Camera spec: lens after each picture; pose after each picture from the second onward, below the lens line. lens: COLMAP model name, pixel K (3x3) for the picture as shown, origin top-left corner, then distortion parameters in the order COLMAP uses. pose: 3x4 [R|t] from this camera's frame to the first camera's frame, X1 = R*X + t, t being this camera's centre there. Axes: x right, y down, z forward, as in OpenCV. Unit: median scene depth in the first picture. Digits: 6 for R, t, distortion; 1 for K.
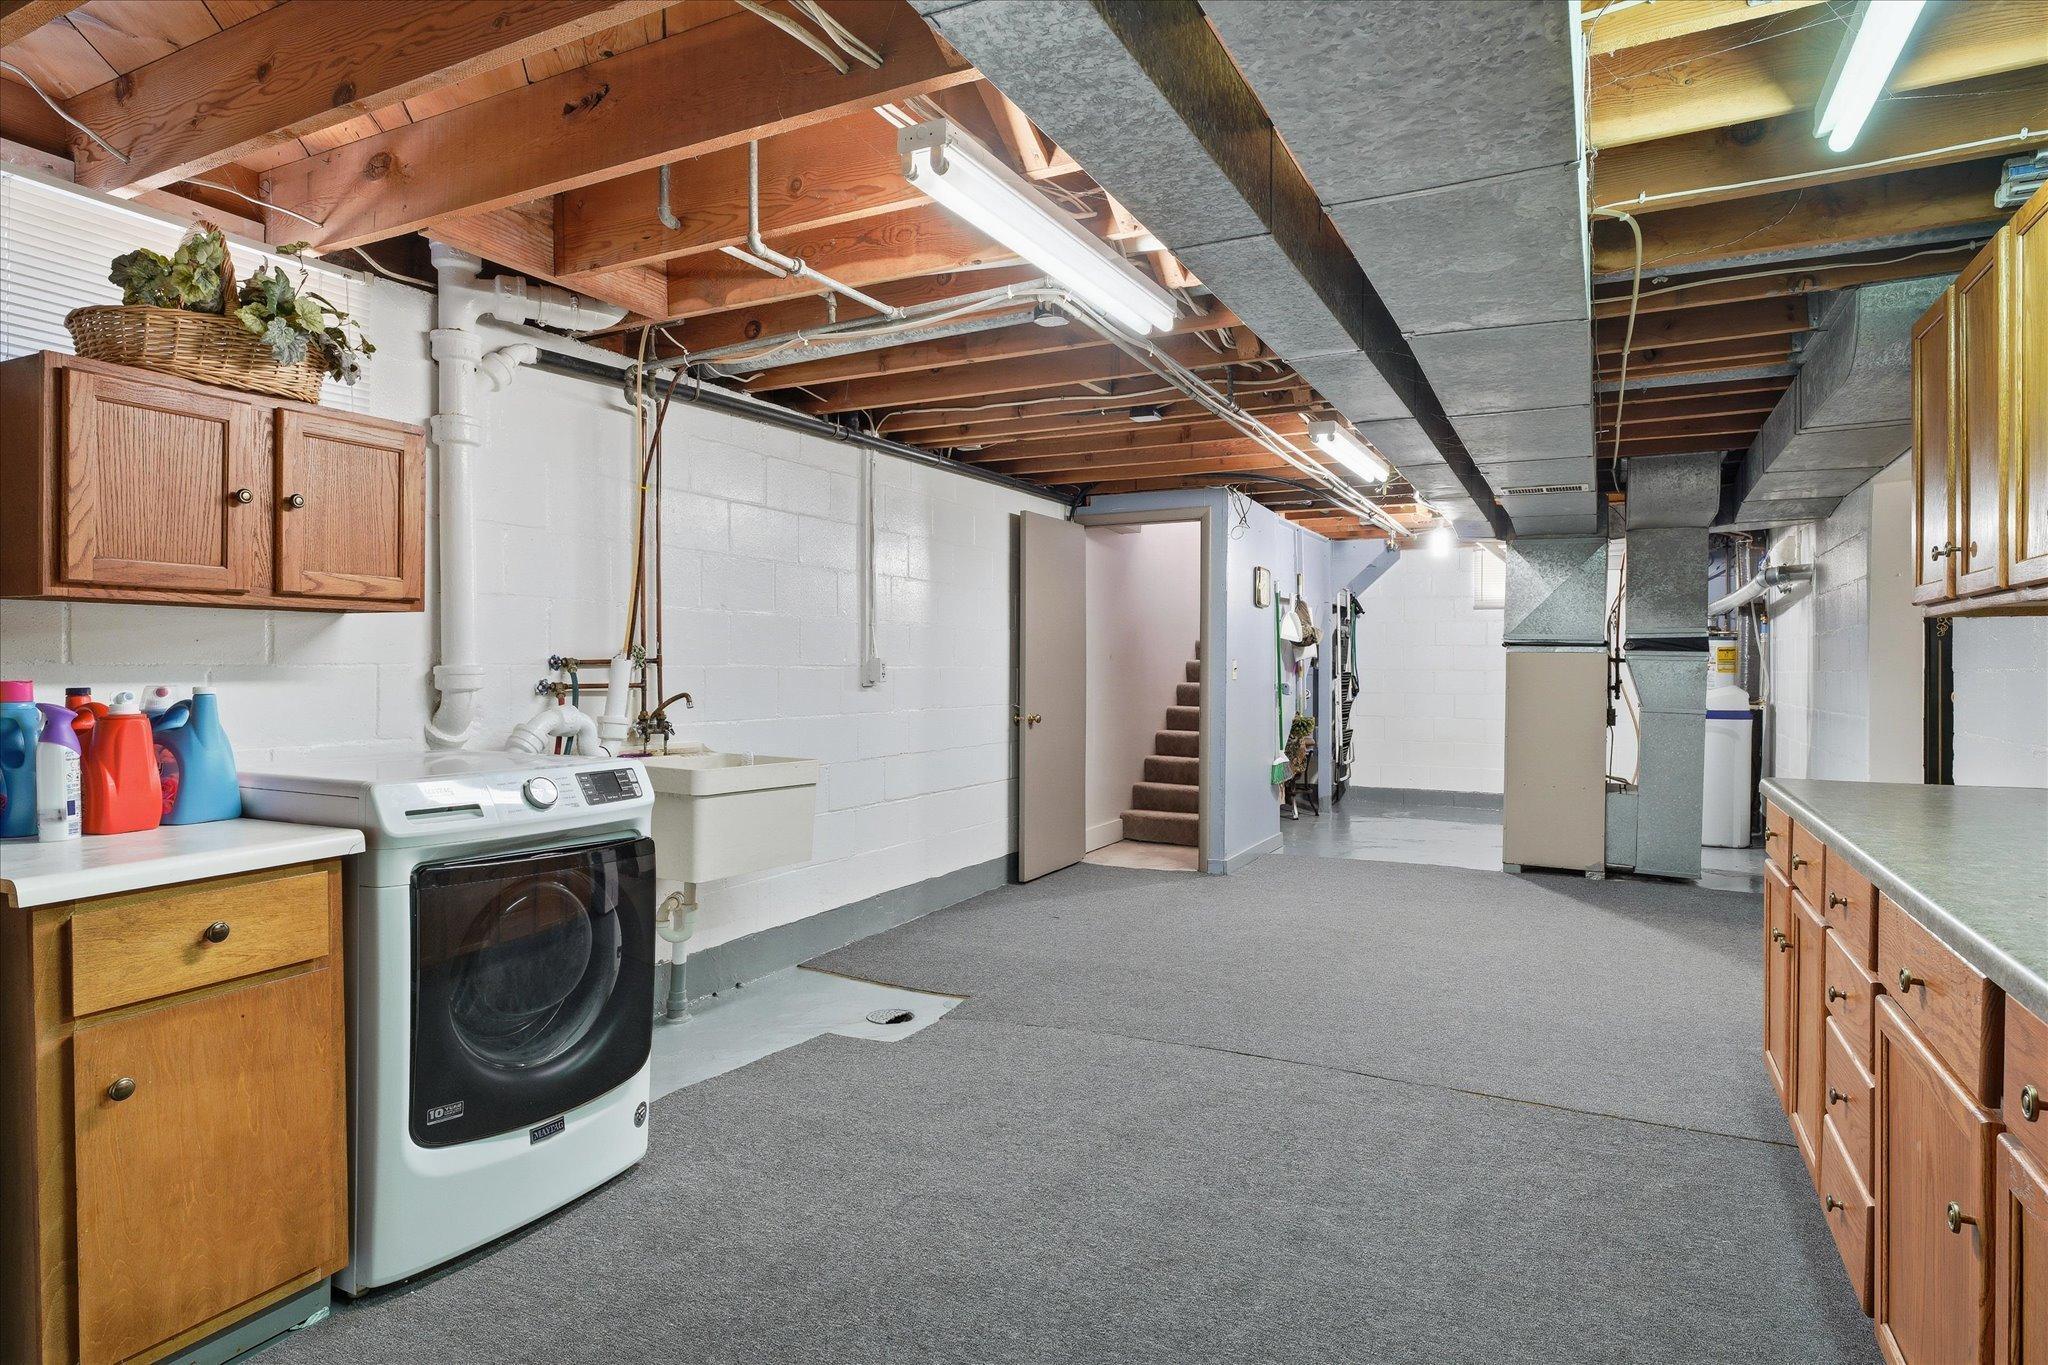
lens RADIAL K [[1106.5, 0, 1023.6], [0, 1106.5, 650.2], [0, 0, 1]] dist [-0.001695, 0.000603]
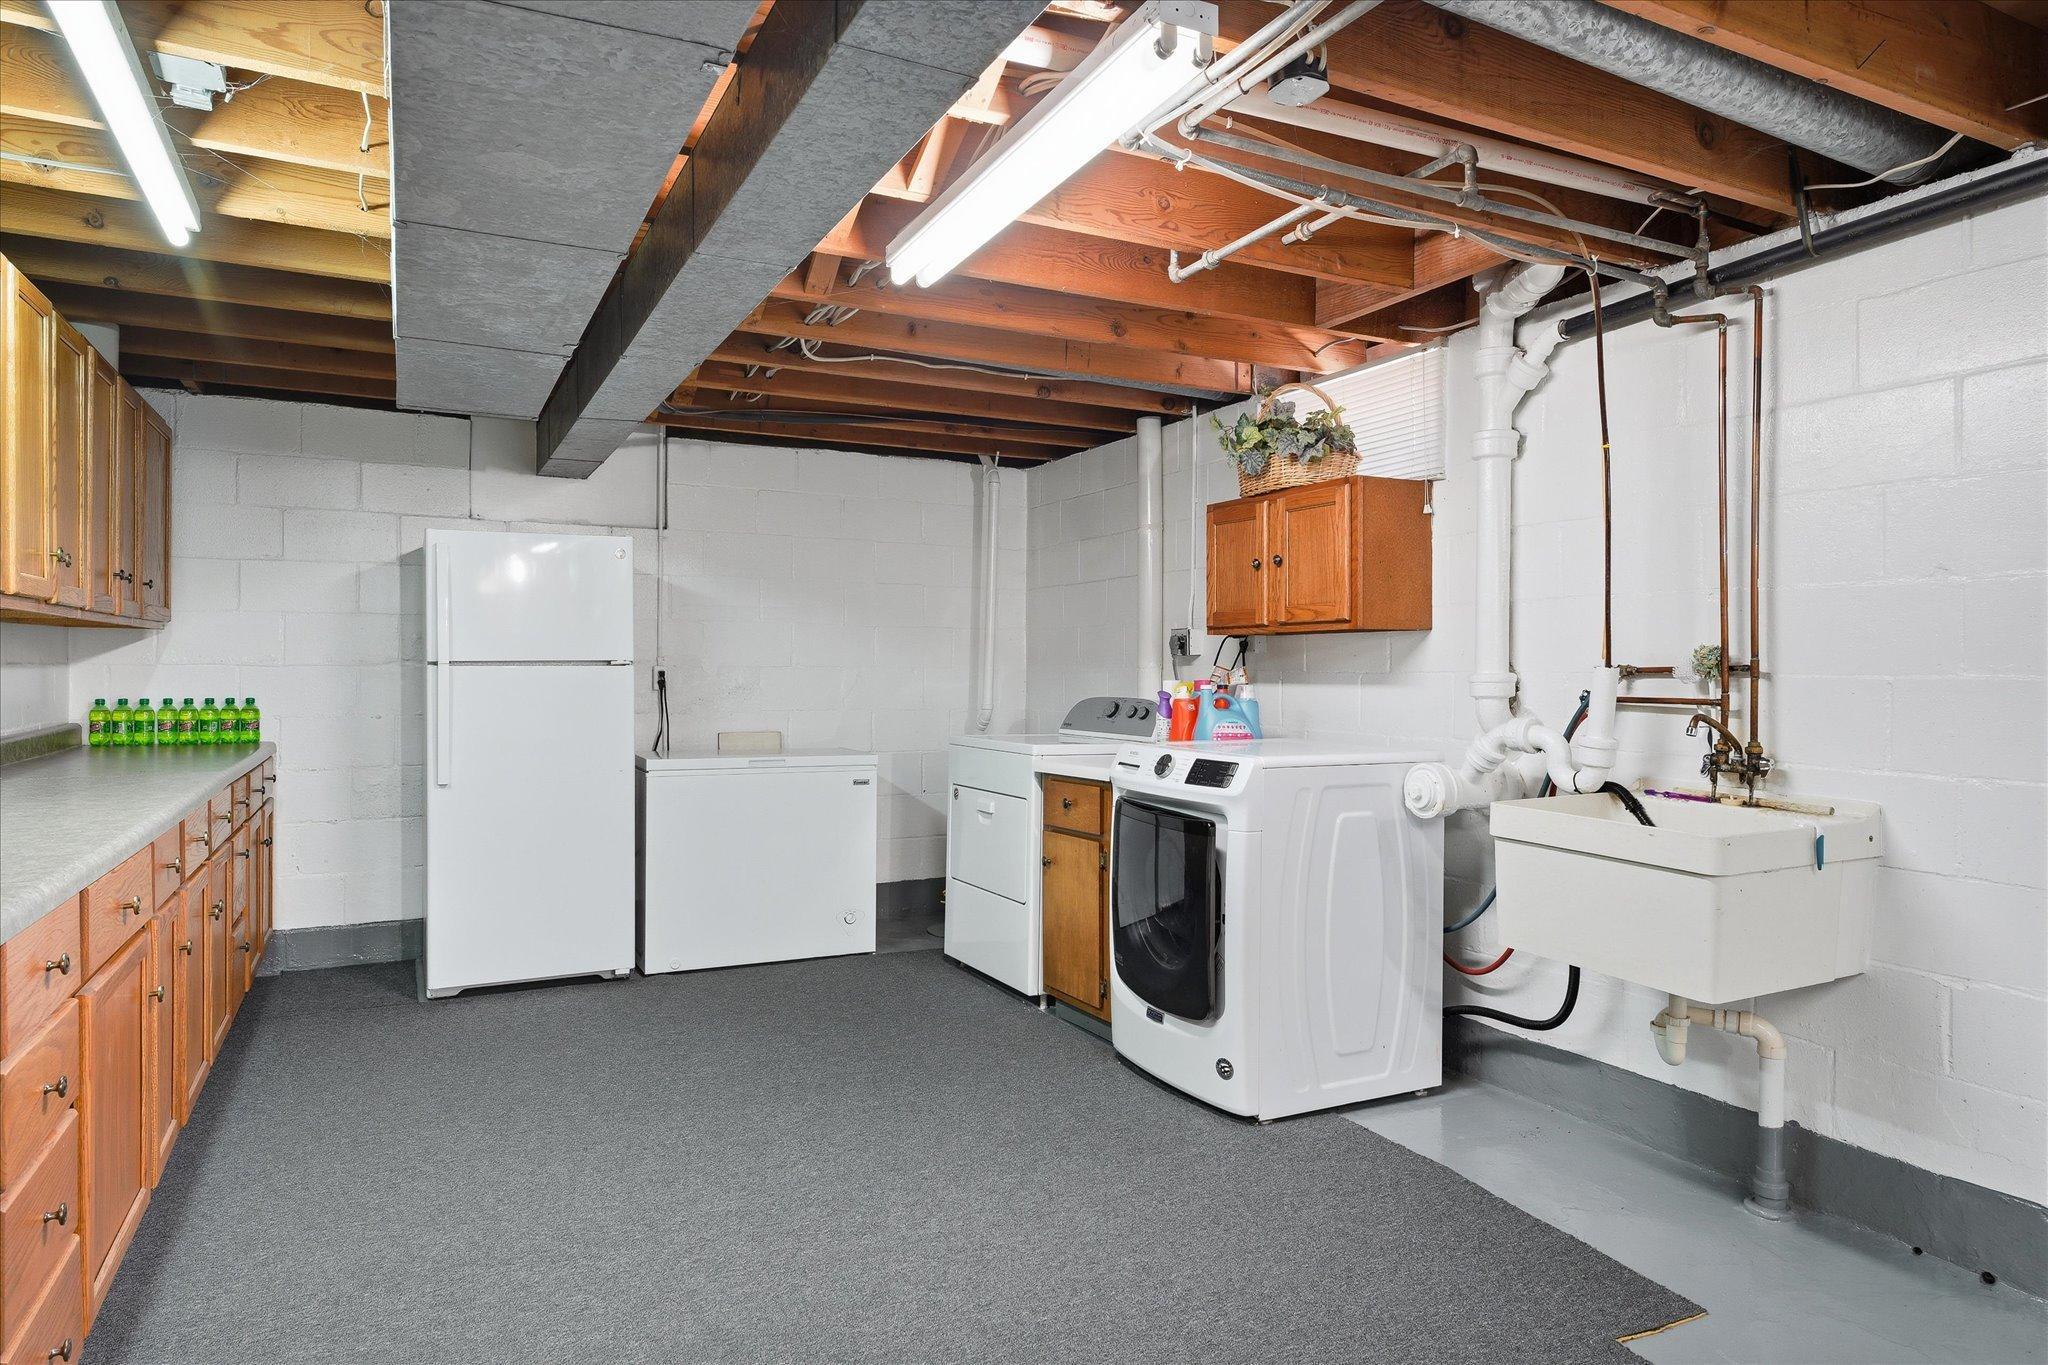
lens RADIAL K [[1231.1, 0, 1008.2], [0, 1231.1, 674.3], [0, 0, 1]] dist [0.000092, -0.000302]
pose [[-0.588847, -0.002926, -0.808239, 0.862565], [0.003284, 0.999977, -0.006013, 0.024573], [0.808238, -0.006195, -0.588823, 1.682171]]
